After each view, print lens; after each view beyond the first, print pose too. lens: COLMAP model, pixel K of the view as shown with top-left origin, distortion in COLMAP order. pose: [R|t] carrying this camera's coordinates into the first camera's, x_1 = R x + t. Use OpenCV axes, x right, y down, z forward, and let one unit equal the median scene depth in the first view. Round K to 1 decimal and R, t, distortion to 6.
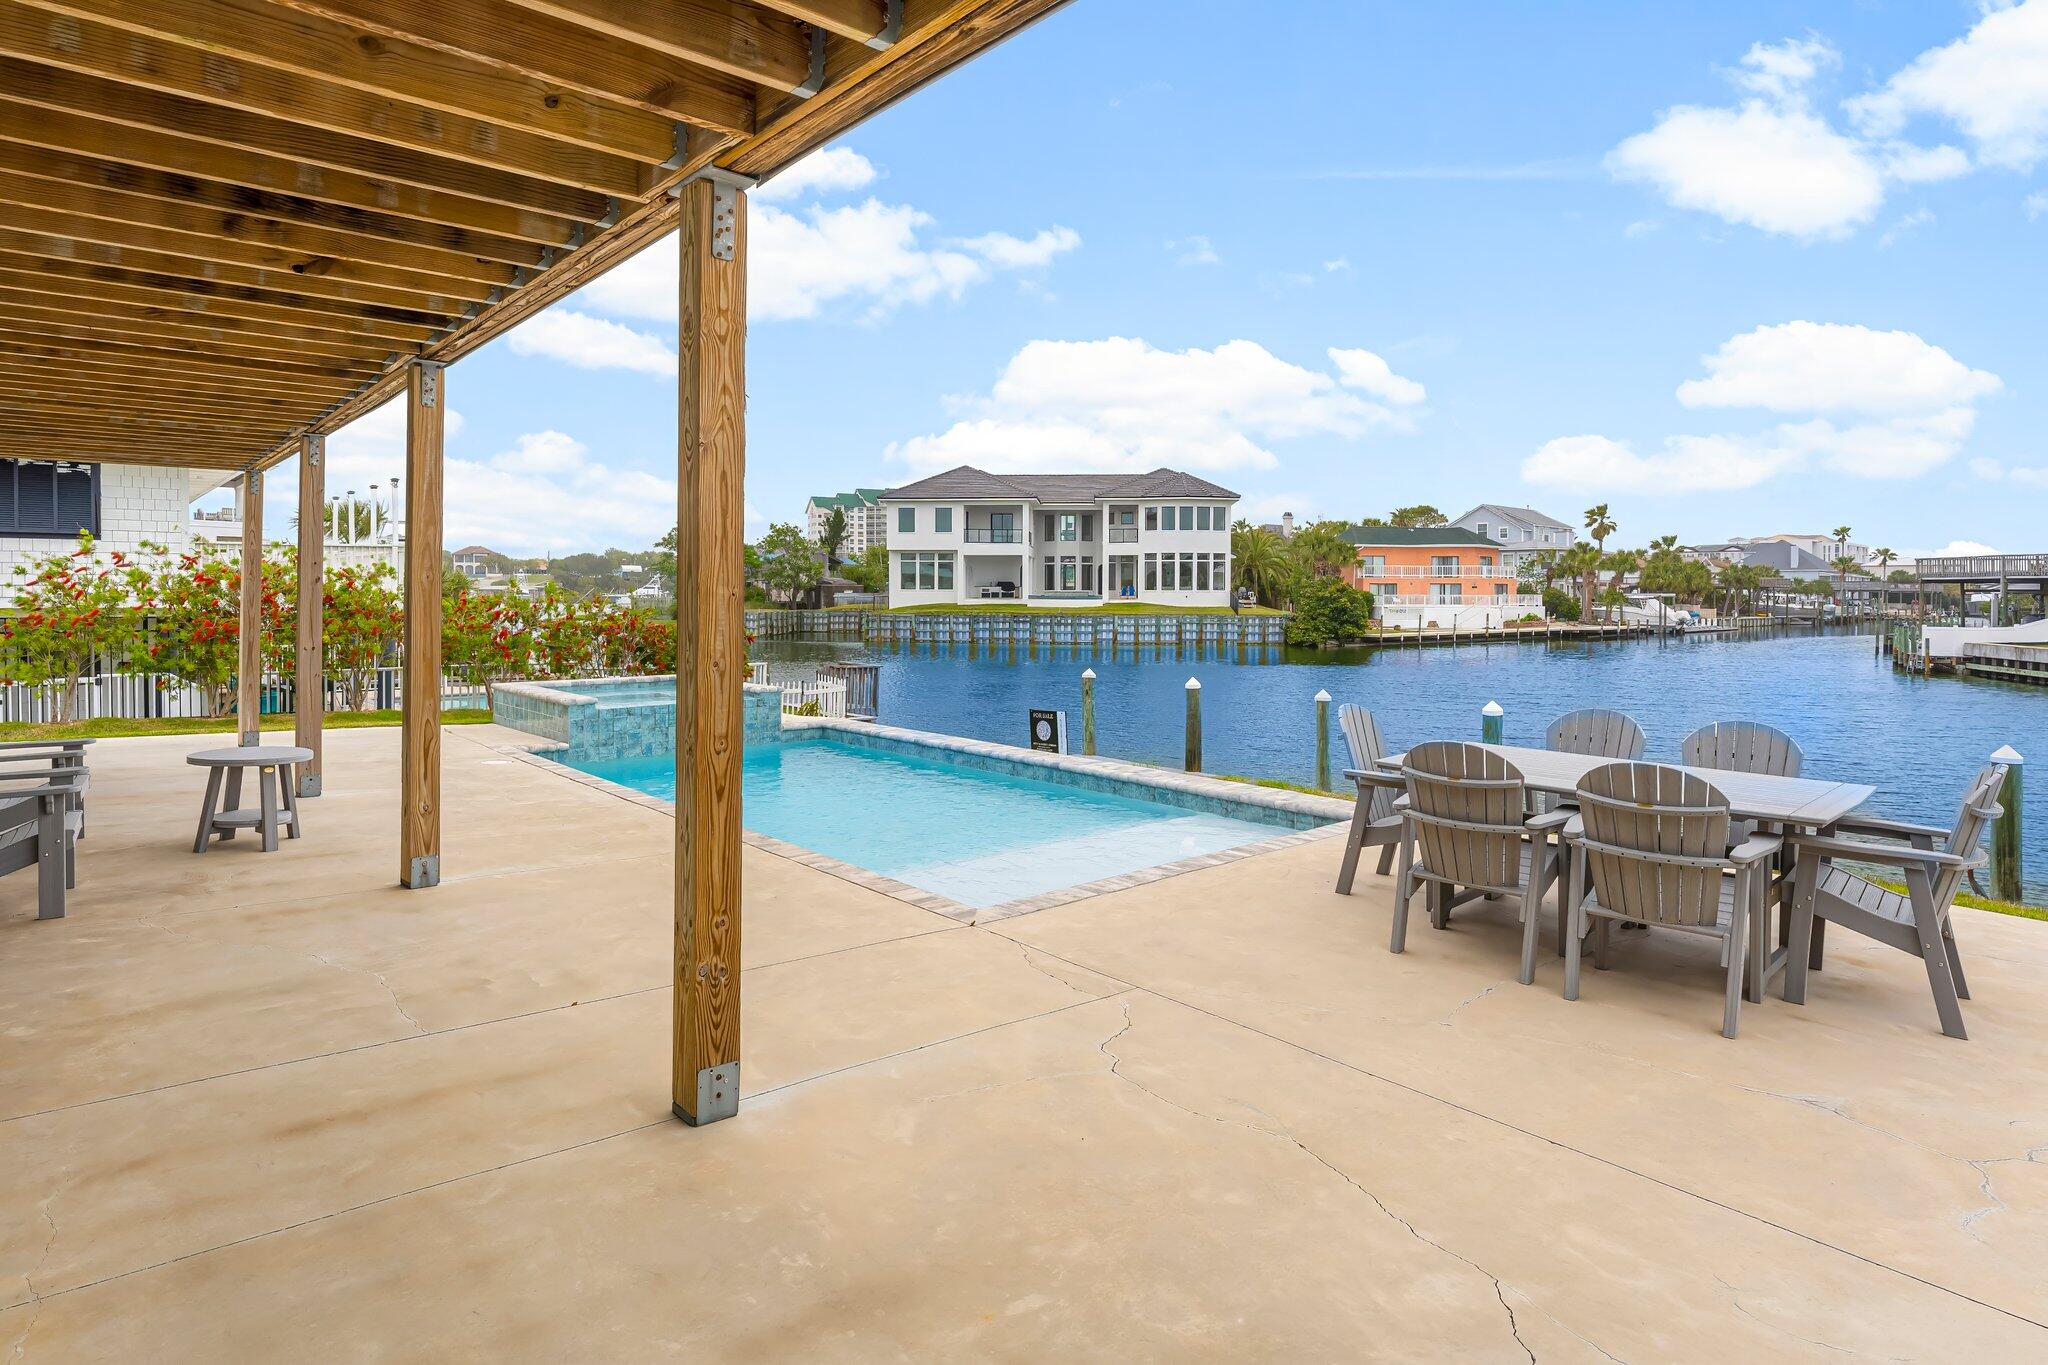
lens RADIAL K [[1132.2, 0, 1021.8], [0, 1132.2, 630.2], [0, 0, 1]] dist [-0.002326, 0.000643]
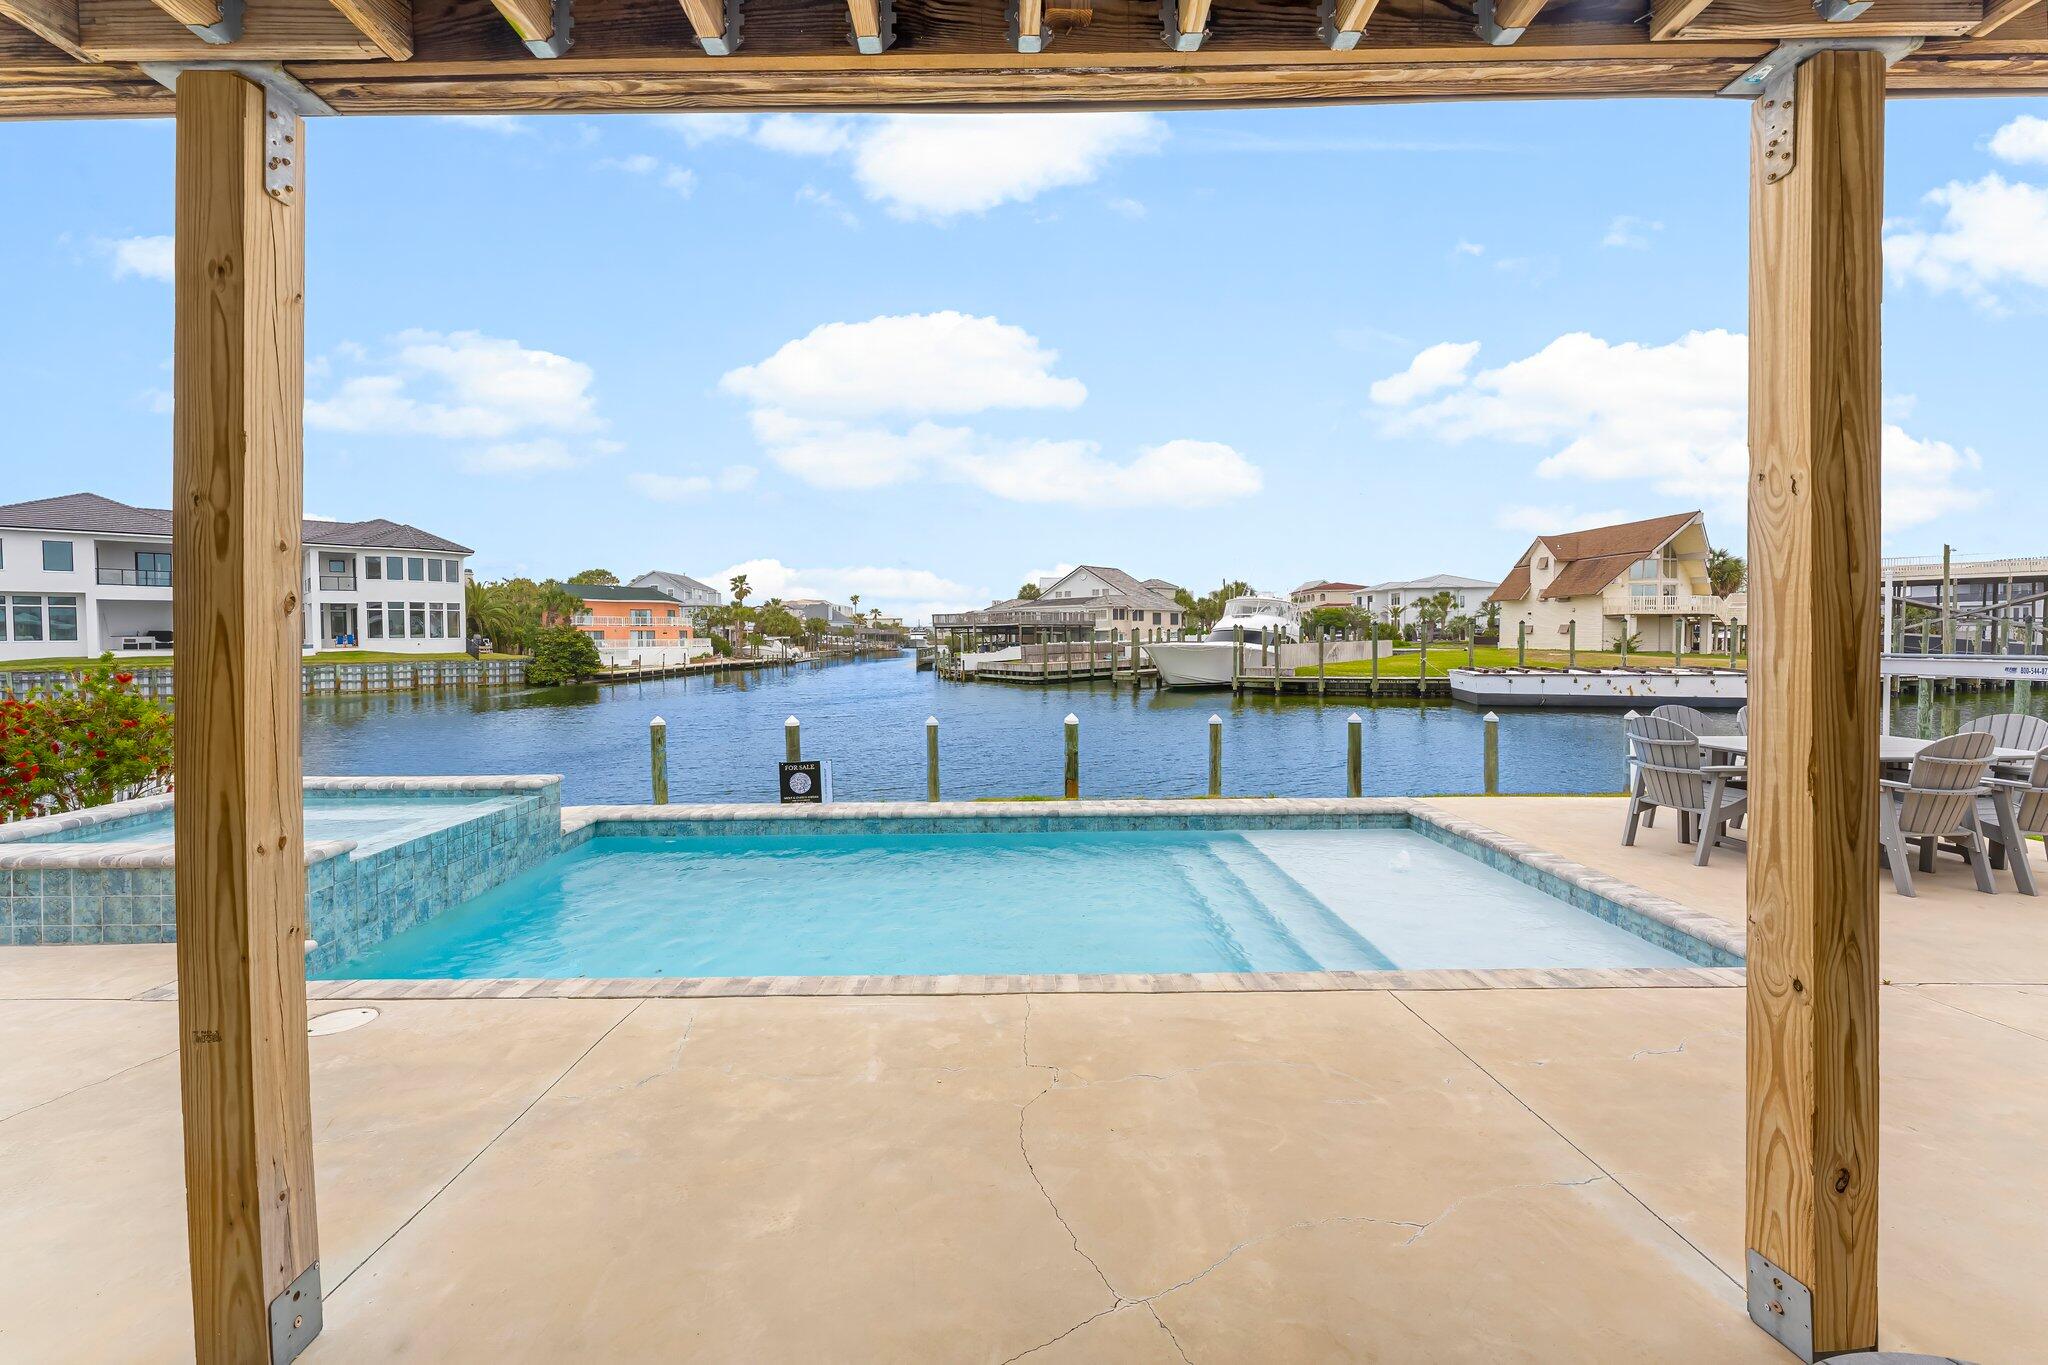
lens RADIAL K [[817.8, 0, 1018.4], [0, 817.8, 662.4], [0, 0, 1]] dist [0.000807, 0.000334]
pose [[0.645853, -0.034625, 0.762676, -0.075768], [0.036551, 0.999228, 0.014411, -0.003152], [-0.762586, 0.018569, 0.646620, 0.081687]]
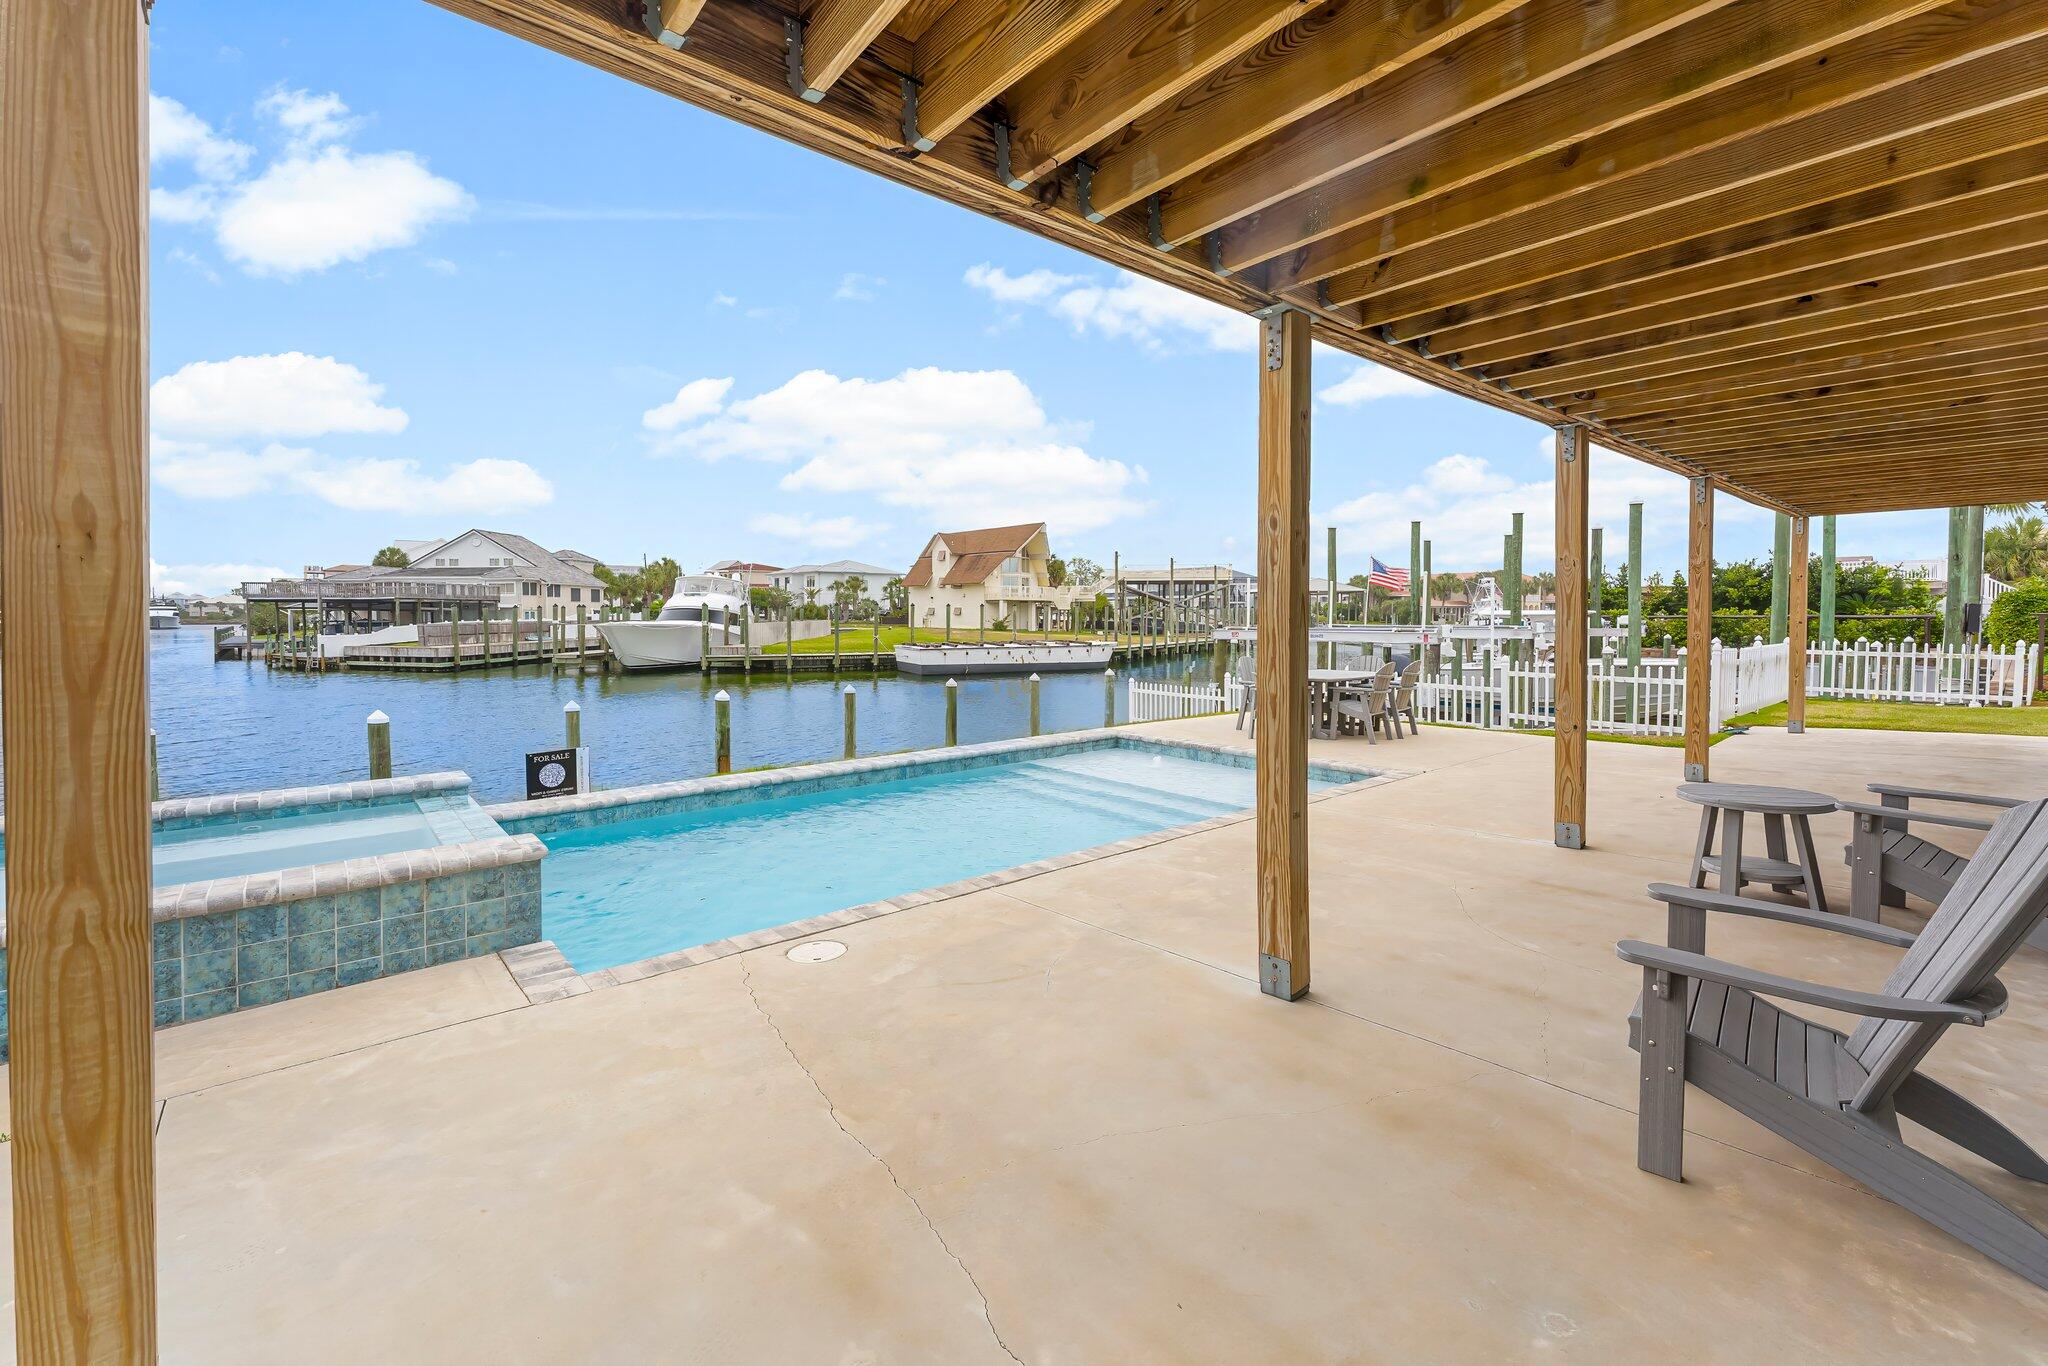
lens RADIAL K [[840.1, 0, 1000.5], [0, 840.1, 636.3], [0, 0, 1]] dist [0.003143, 0.000029]
pose [[0.019897, -0.031856, 0.999294, -0.118102], [0.032556, 0.998983, 0.031198, -0.004633], [-0.999272, 0.031912, 0.020914, 0.128326]]
